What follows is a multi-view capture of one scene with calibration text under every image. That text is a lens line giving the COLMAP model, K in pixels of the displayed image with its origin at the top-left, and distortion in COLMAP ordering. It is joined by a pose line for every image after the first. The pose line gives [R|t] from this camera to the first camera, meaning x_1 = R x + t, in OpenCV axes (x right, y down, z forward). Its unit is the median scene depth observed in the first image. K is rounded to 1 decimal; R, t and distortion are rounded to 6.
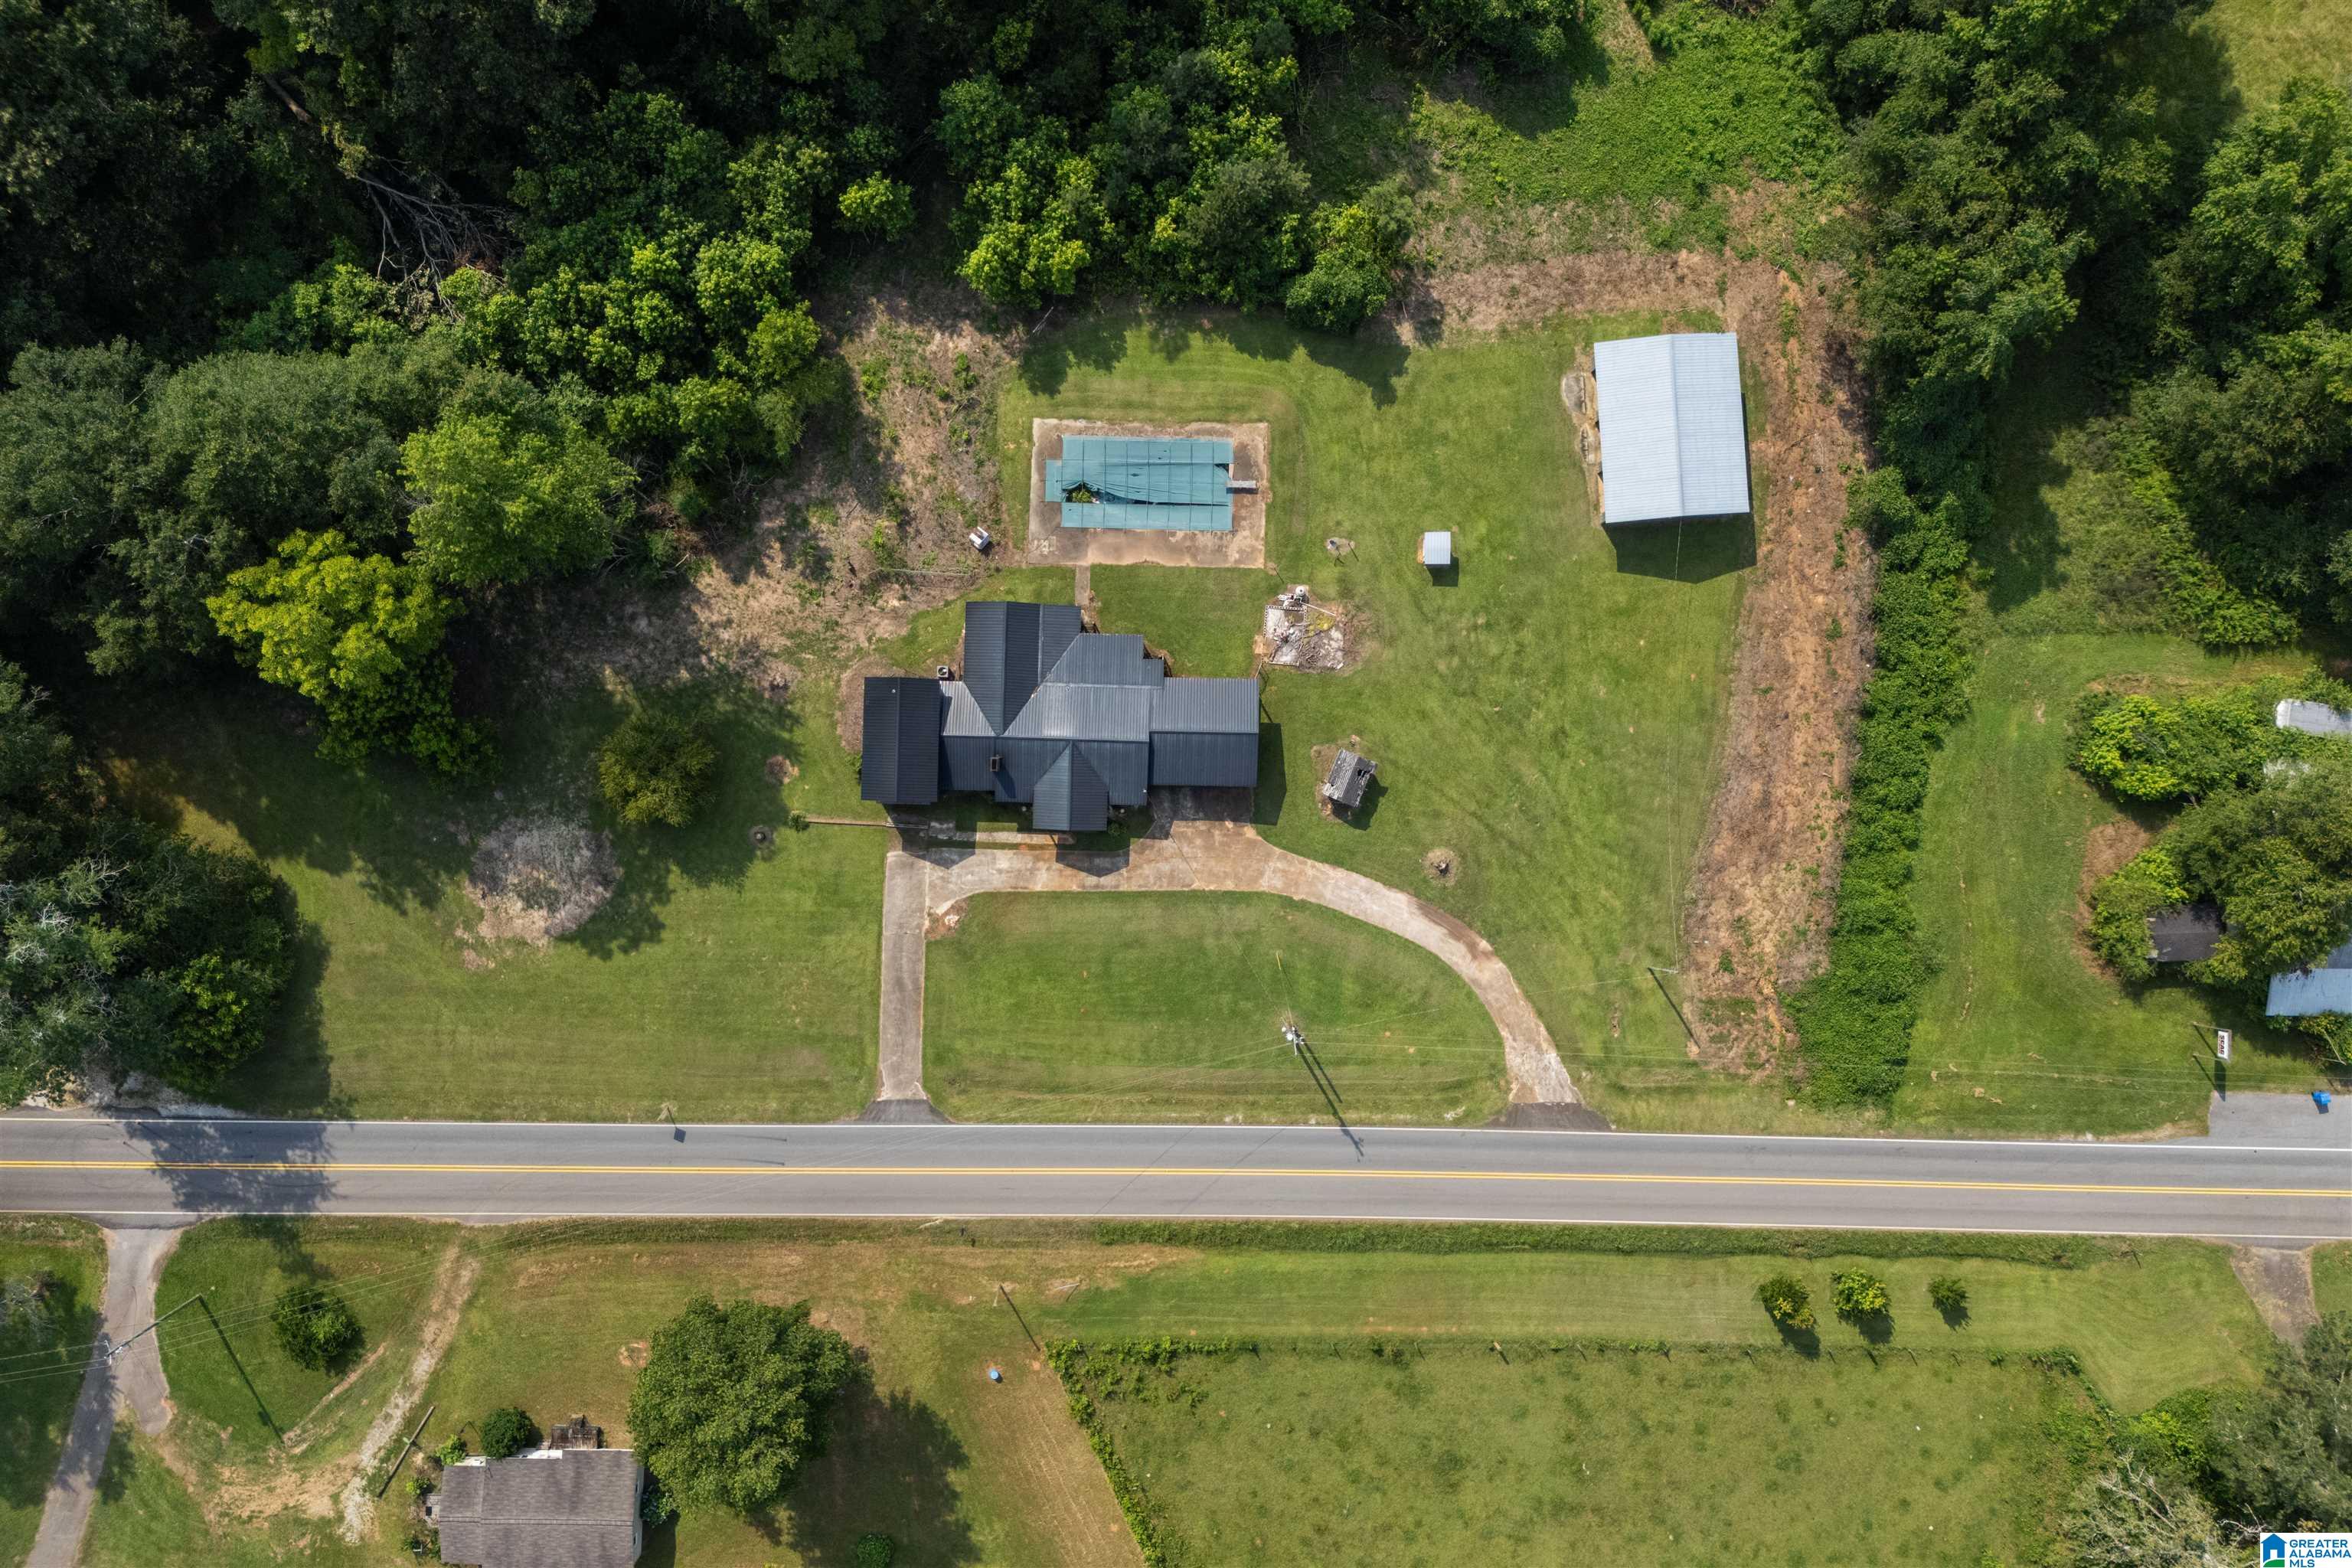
lens RADIAL K [[1719.4, 0, 1146.8], [0, 1719.4, 786.9], [0, 0, 1]] dist [0.100361, -0.088055]
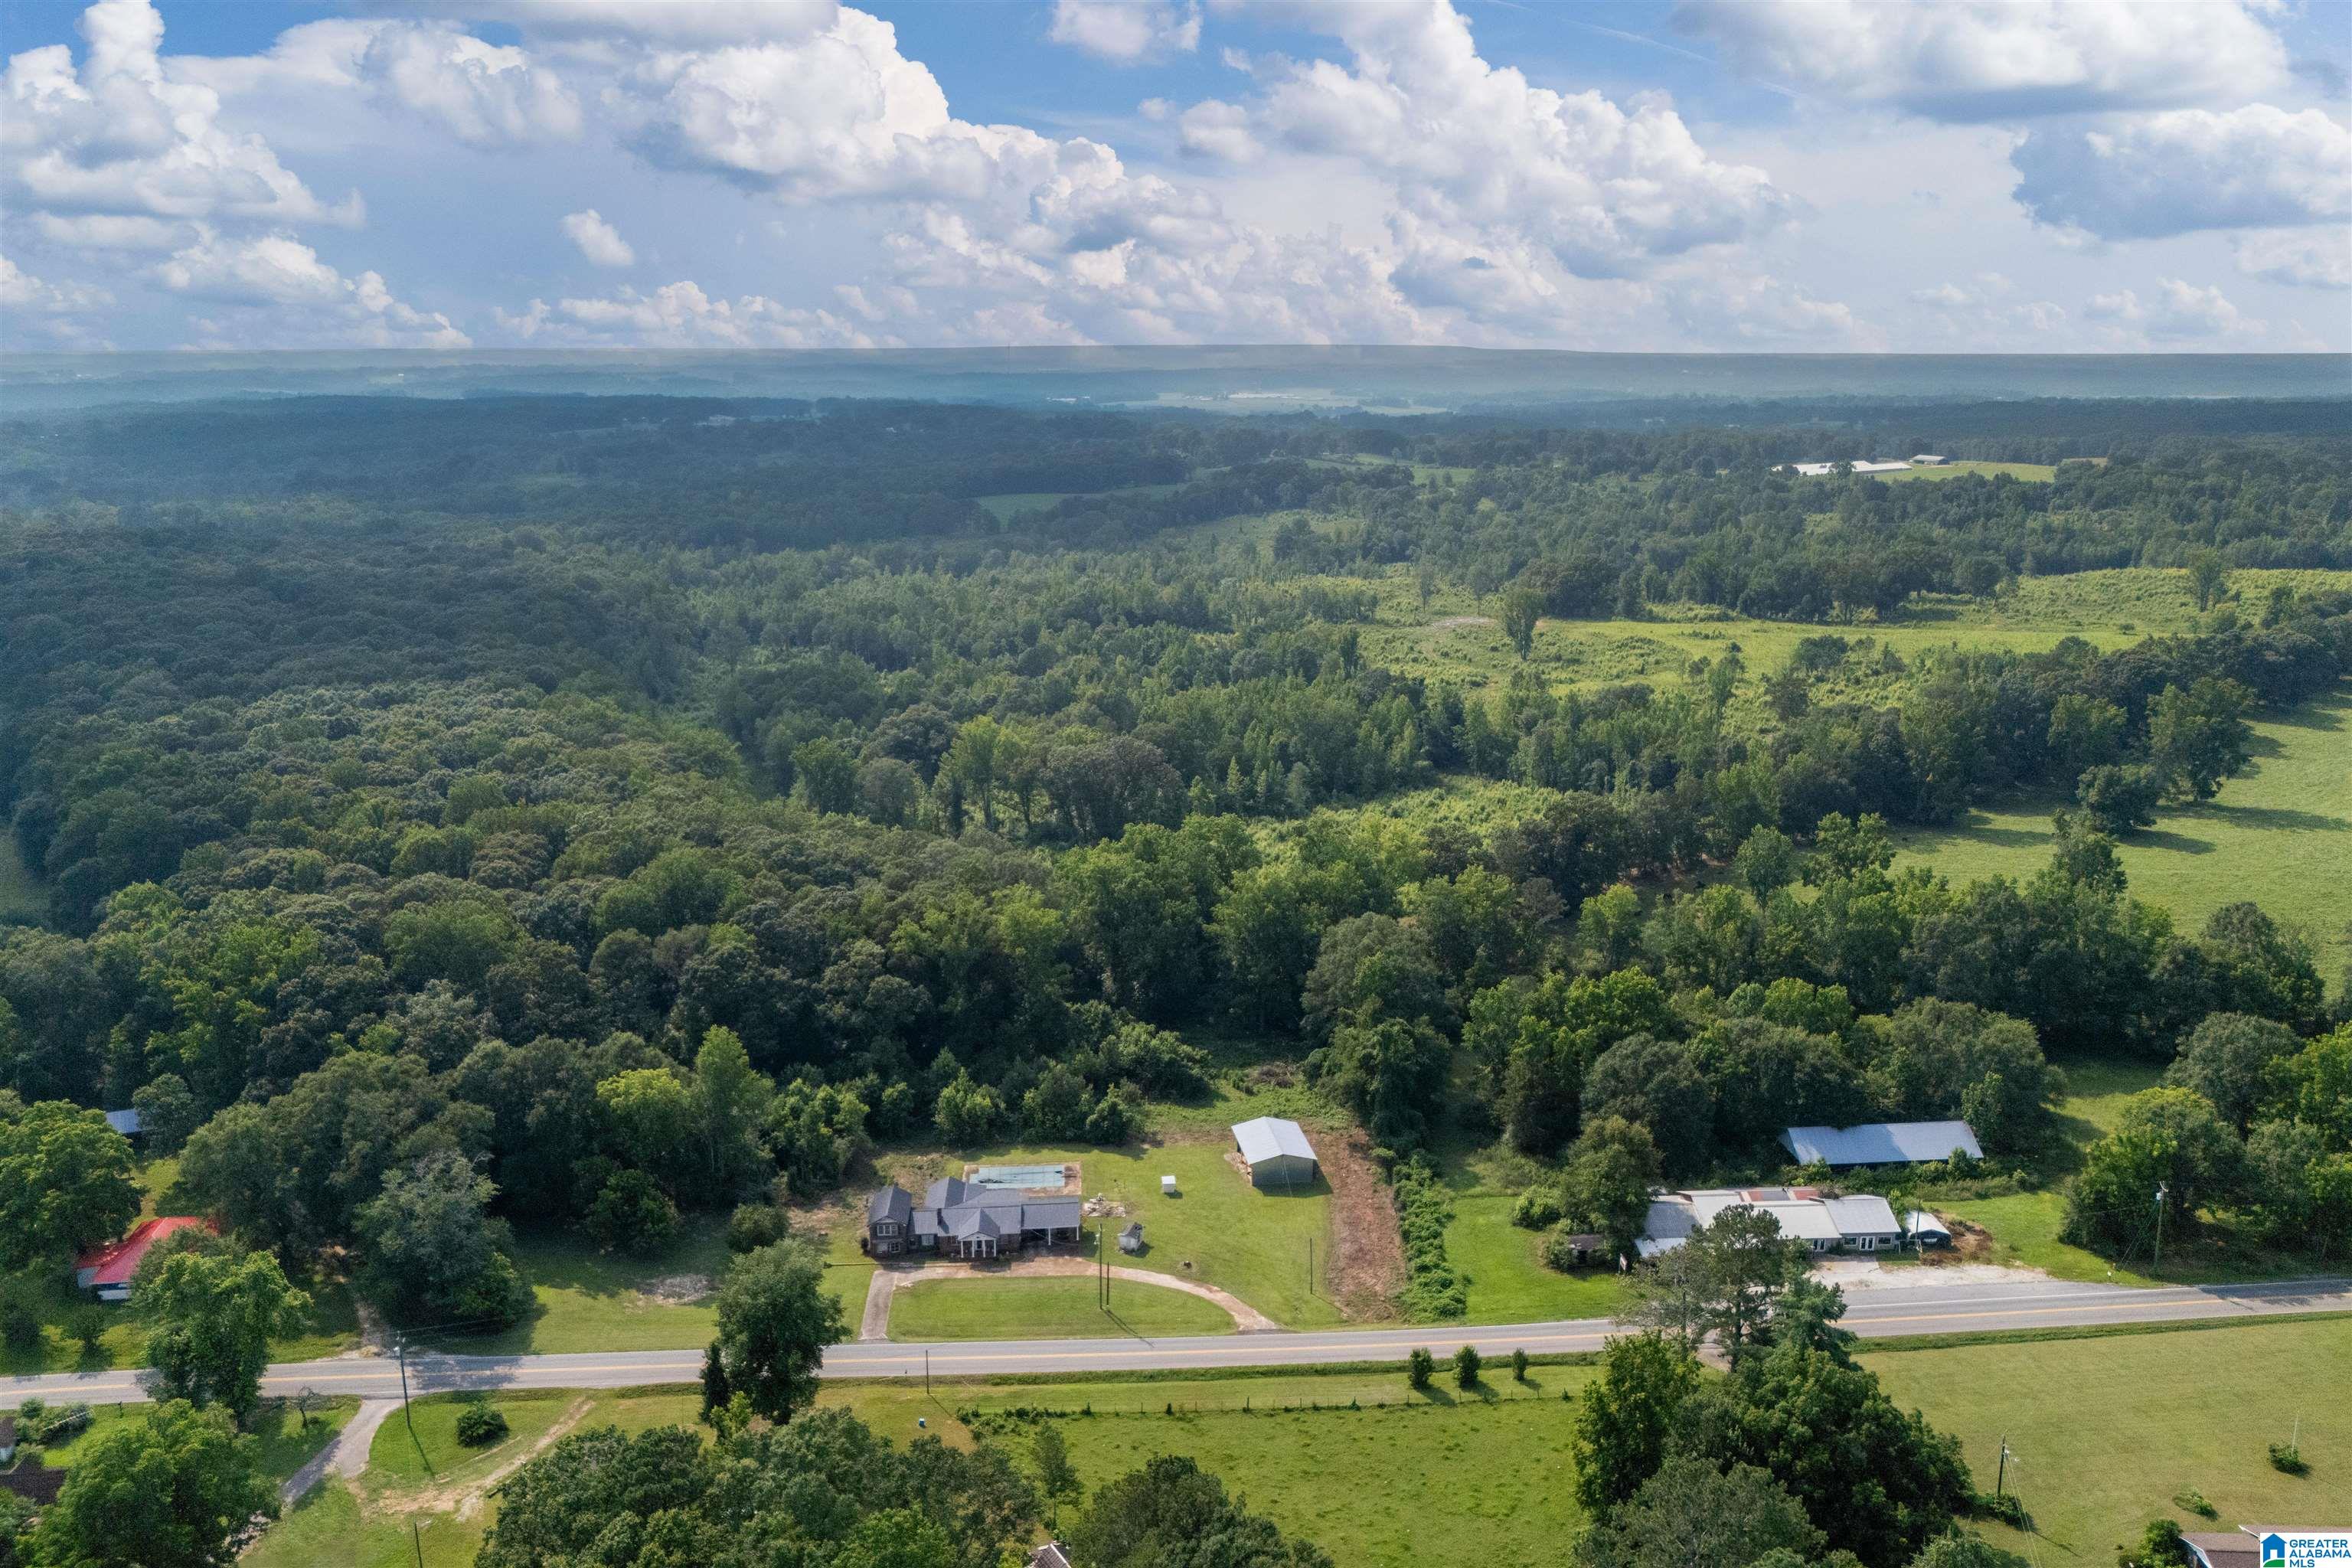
lens RADIAL K [[1719.4, 0, 1146.8], [0, 1719.4, 786.9], [0, 0, 1]] dist [0.100361, -0.088055]
pose [[0.997077, -0.040544, 0.064753, 0.033573], [0.072378, 0.229943, -0.970509, 1.676609], [0.024458, 0.972359, 0.232205, 0.104700]]
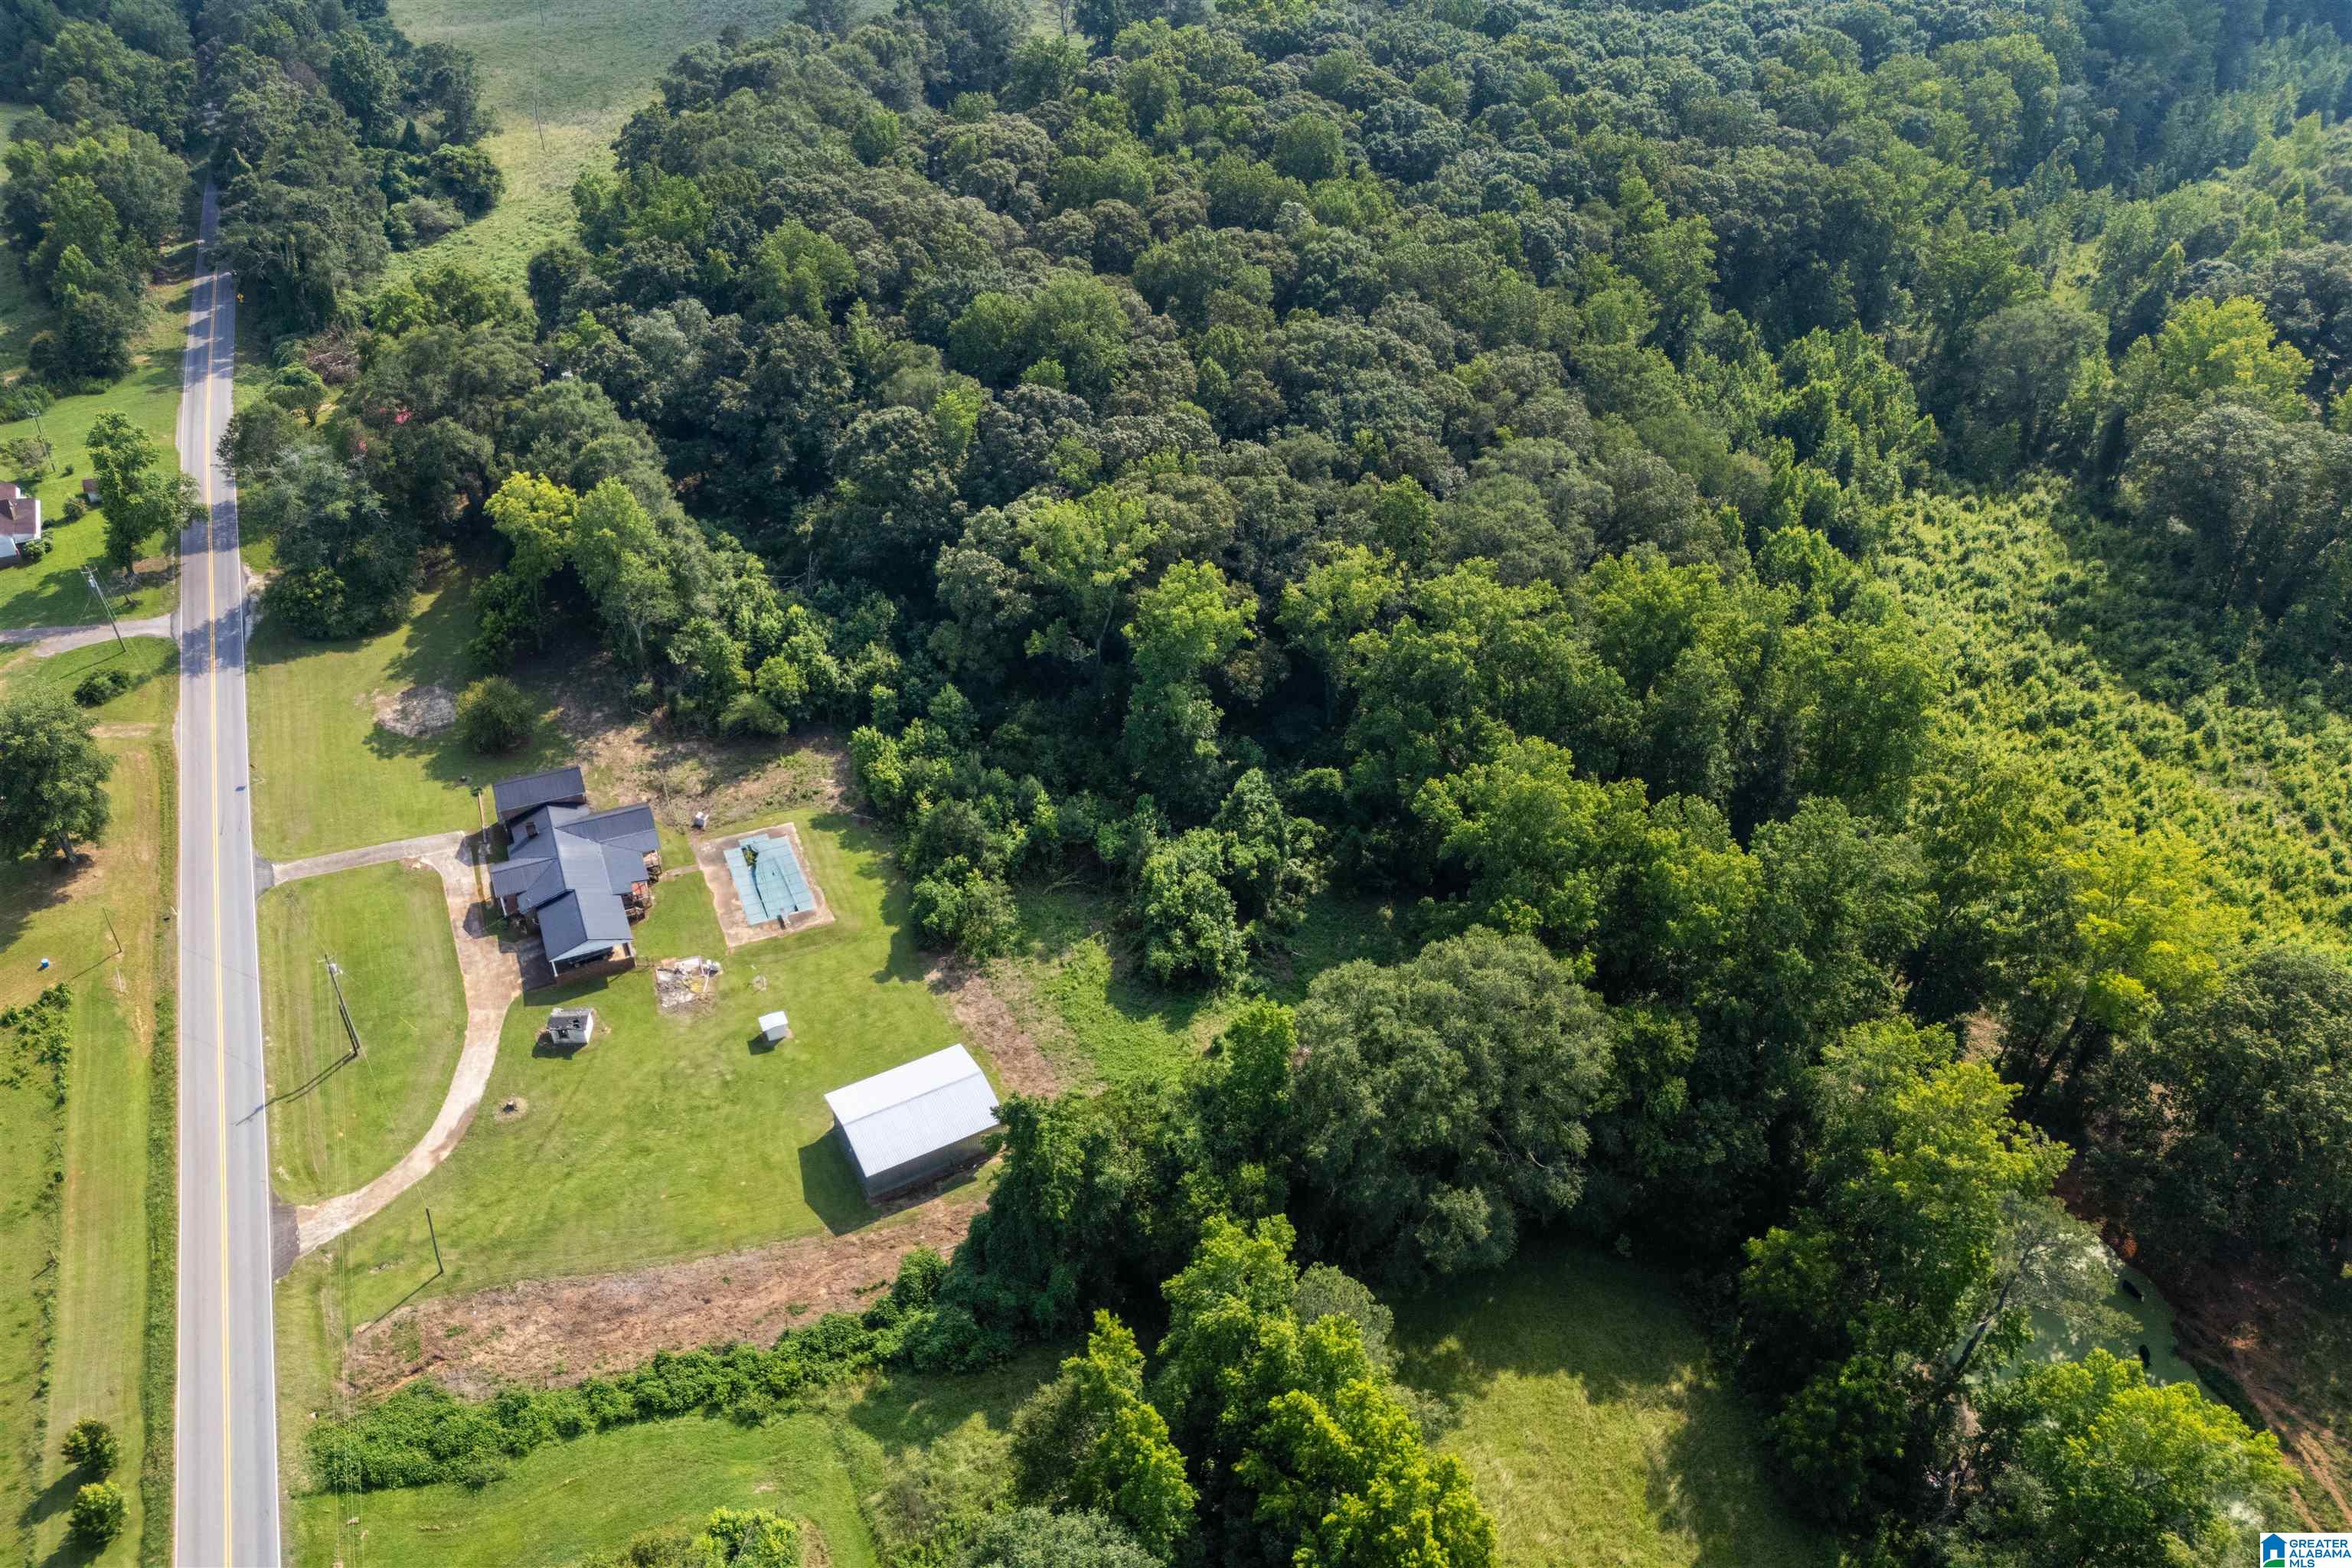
lens RADIAL K [[1719.4, 0, 1146.8], [0, 1719.4, 786.9], [0, 0, 1]] dist [0.100361, -0.088055]
pose [[0.411487, 0.546192, -0.729625, 1.121941], [-0.911401, 0.241970, -0.332866, -0.007054], [-0.005261, 0.801951, 0.597367, 0.098598]]
